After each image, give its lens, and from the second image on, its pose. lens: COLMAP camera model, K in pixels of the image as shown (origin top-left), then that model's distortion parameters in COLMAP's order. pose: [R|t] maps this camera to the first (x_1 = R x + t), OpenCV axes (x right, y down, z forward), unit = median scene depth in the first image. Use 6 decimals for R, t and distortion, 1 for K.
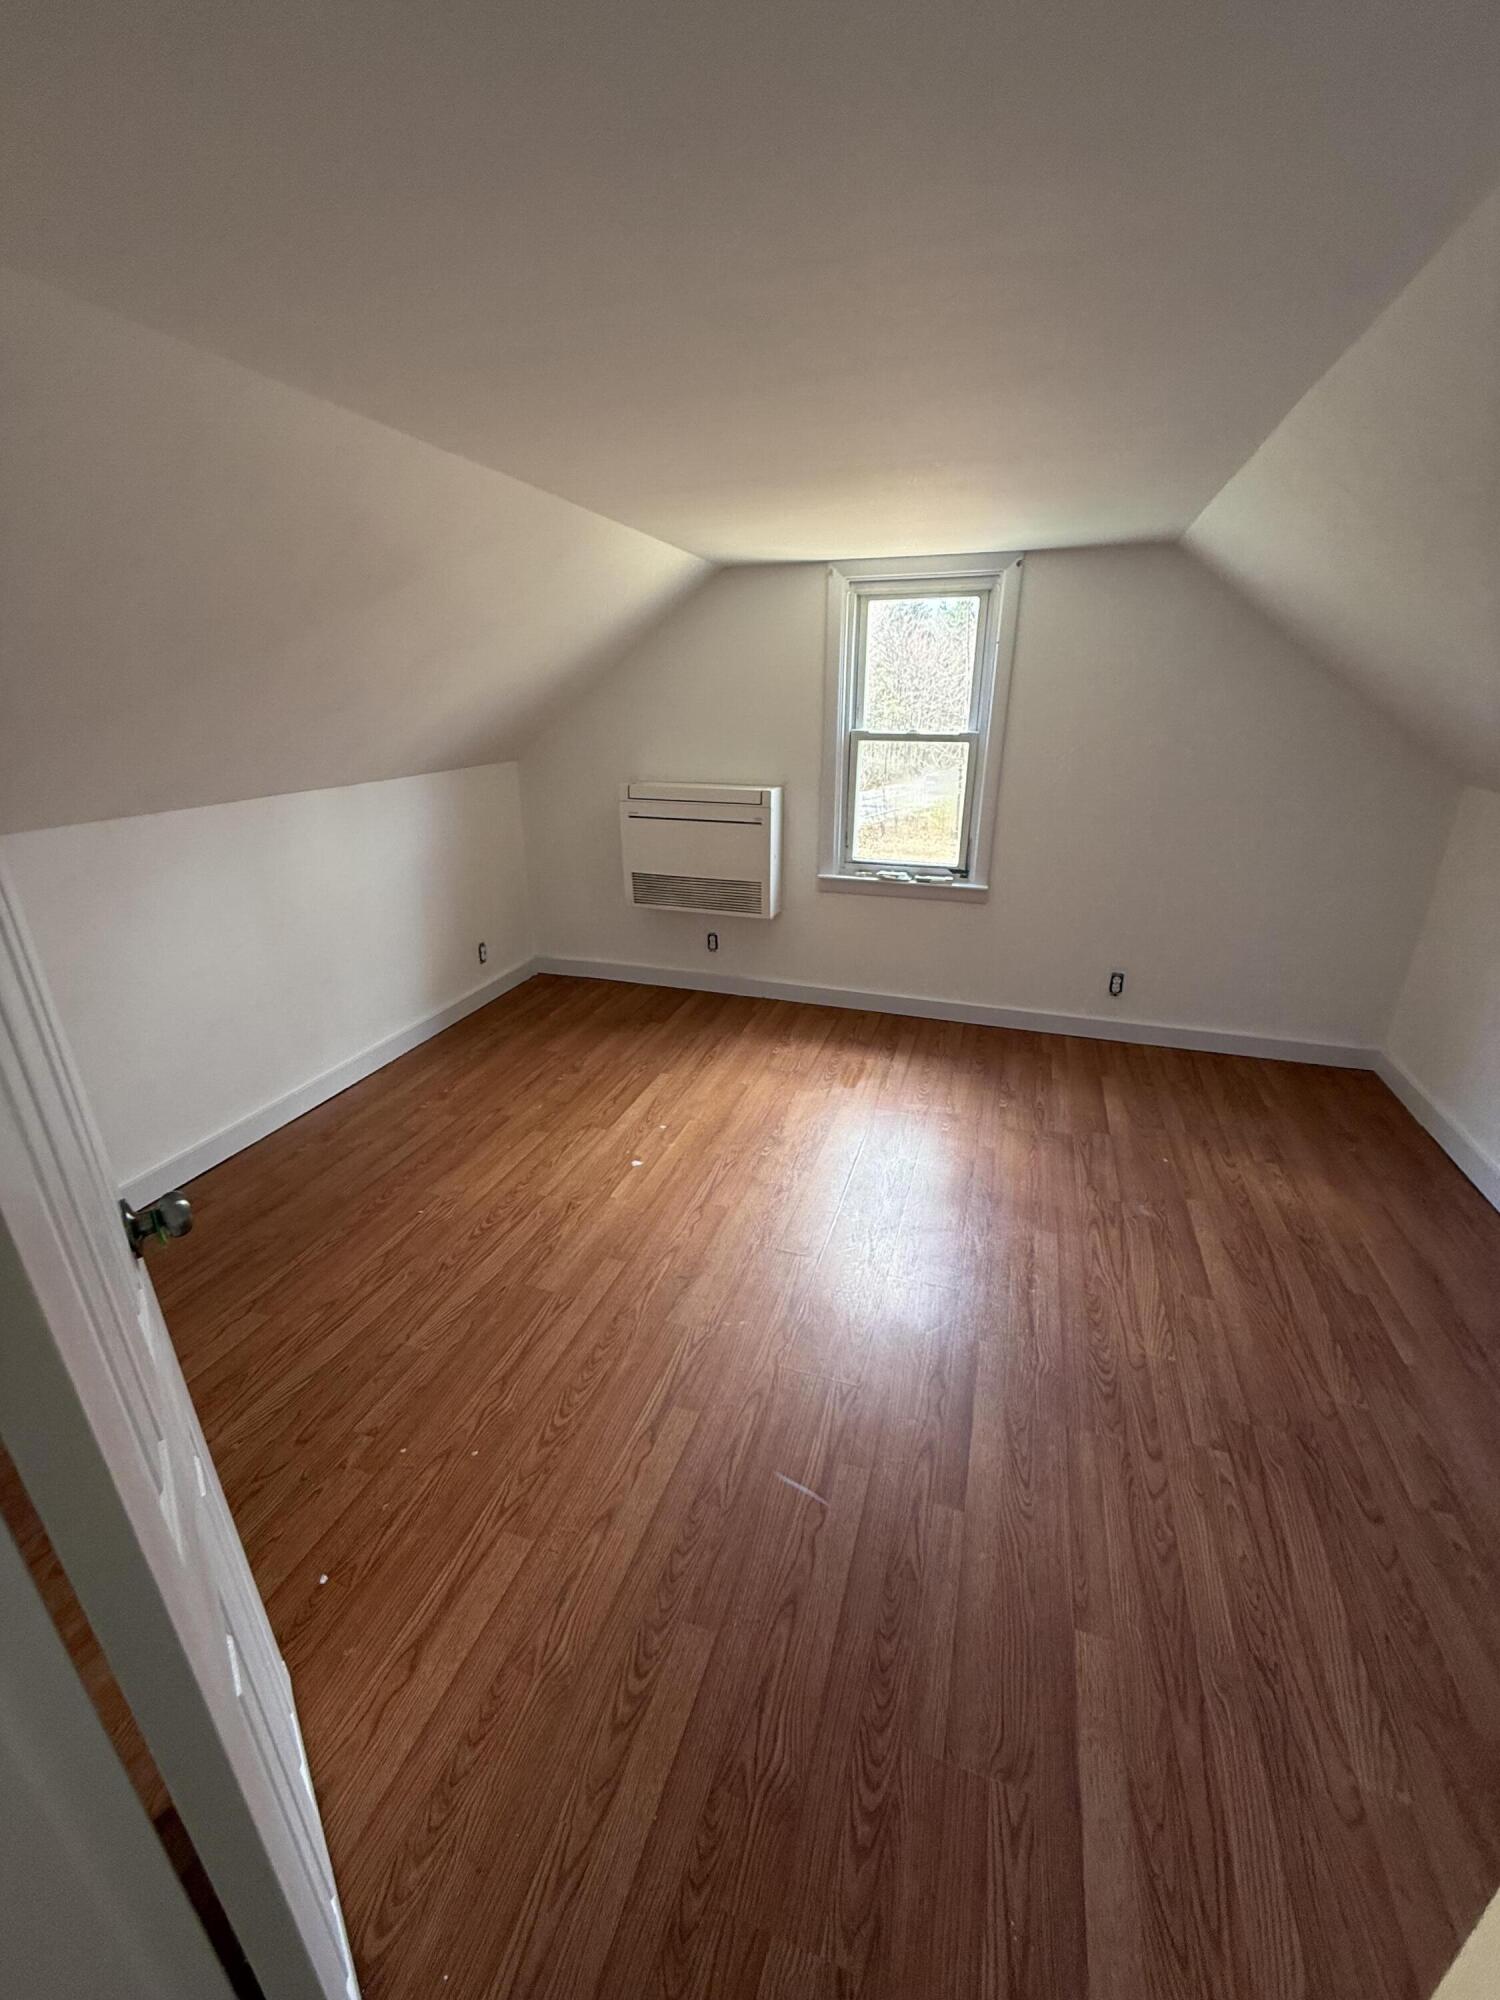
lens RADIAL K [[805.3, 0, 743.9], [0, 805.3, 997.8], [0, 0, 1]] dist [-0.007178, 0.000088]
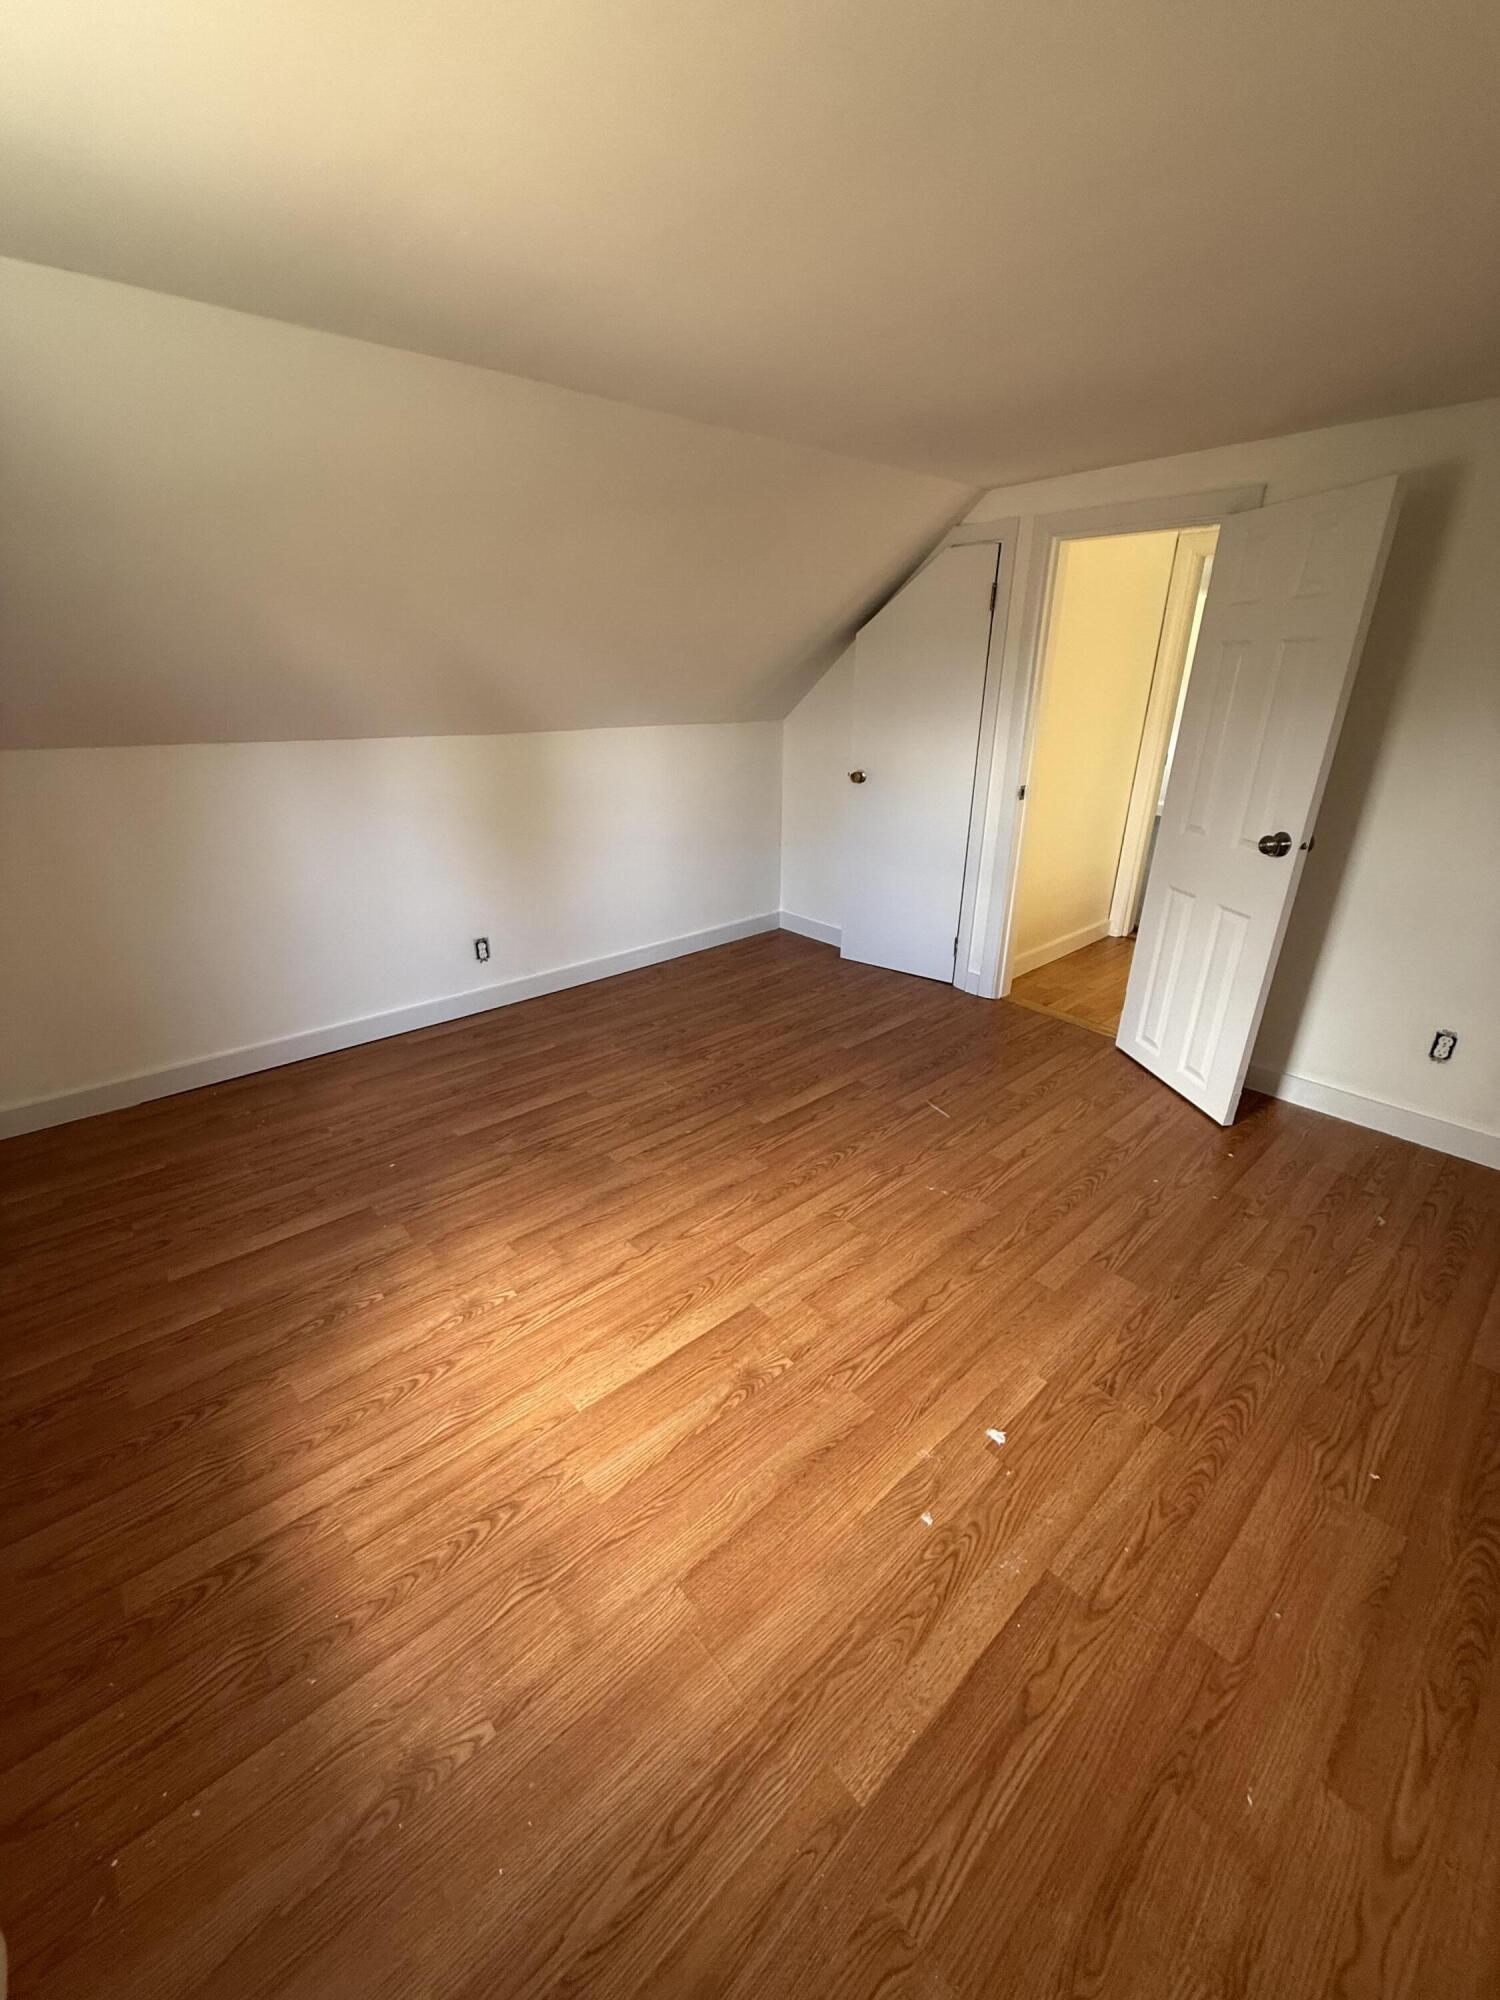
lens RADIAL K [[805.3, 0, 740.0], [0, 805.3, 1003.7], [0, 0, 1]] dist [-0.007178, 0.000088]
pose [[-0.870051, -0.185269, 0.456823, -0.177888], [0.177272, 0.747111, 0.640625, -0.424142], [-0.459985, 0.638358, -0.617181, 1.236586]]
